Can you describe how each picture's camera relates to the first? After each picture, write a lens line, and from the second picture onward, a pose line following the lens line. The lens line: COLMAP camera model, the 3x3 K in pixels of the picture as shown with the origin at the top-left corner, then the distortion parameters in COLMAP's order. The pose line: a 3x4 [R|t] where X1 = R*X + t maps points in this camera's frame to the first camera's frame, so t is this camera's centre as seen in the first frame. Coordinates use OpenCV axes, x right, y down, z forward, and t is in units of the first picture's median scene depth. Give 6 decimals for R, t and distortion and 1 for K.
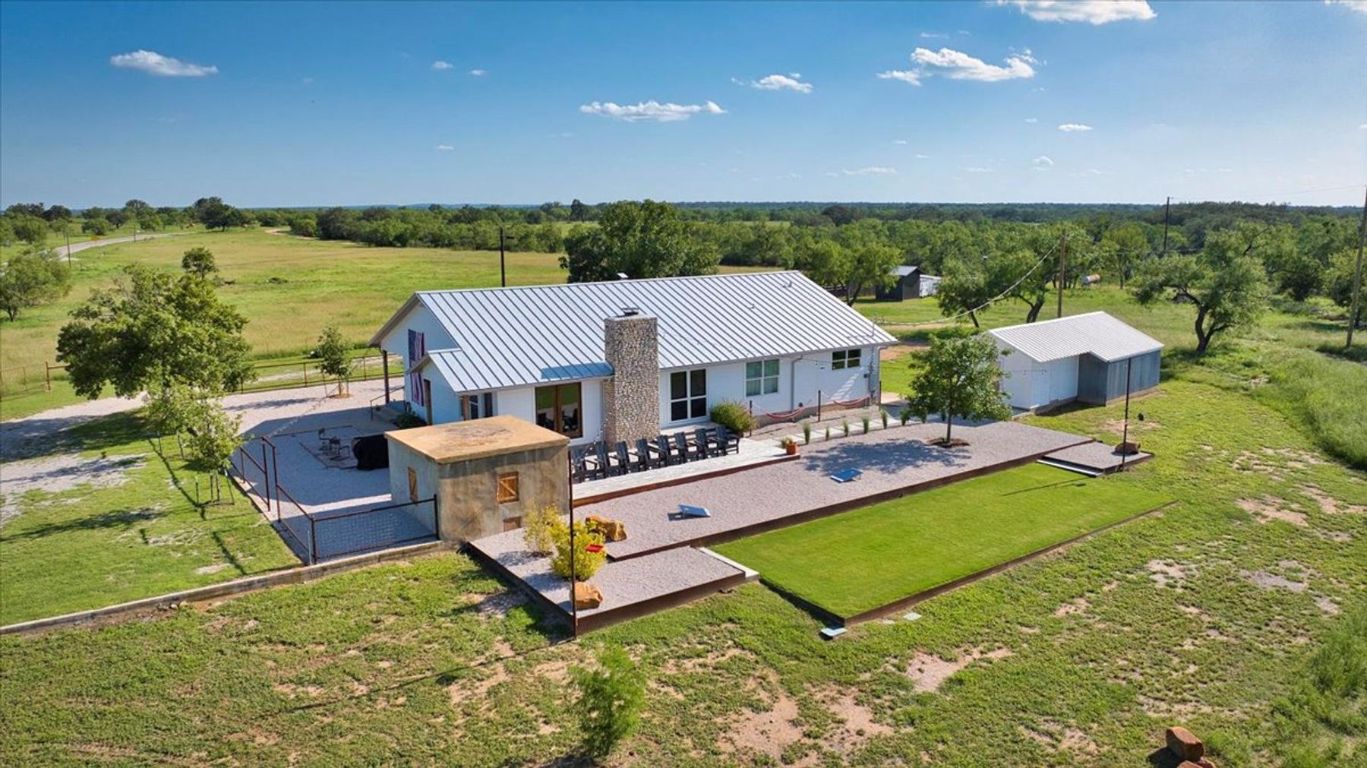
lens RADIAL K [[979.1, 0, 683.5], [0, 979.1, 384.0], [0, 0, 1]] dist [-0.067485, -0.024565]
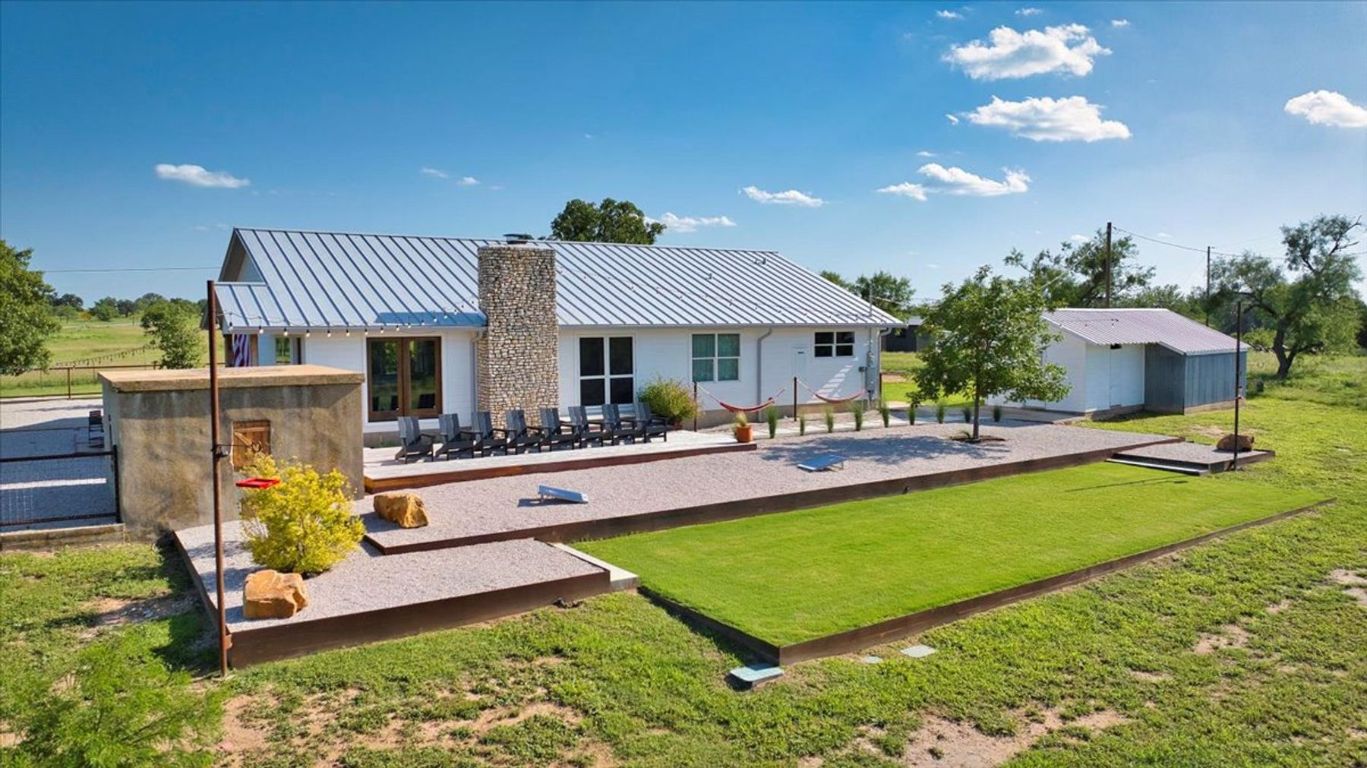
lens RADIAL K [[979.1, 0, 683.5], [0, 979.1, 384.0], [0, 0, 1]] dist [-0.067485, -0.024565]
pose [[0.999788, 0.004971, -0.019982, 0.106840], [-0.007092, 0.994180, -0.107500, 0.136695], [0.019331, 0.107619, 0.994004, 0.418842]]
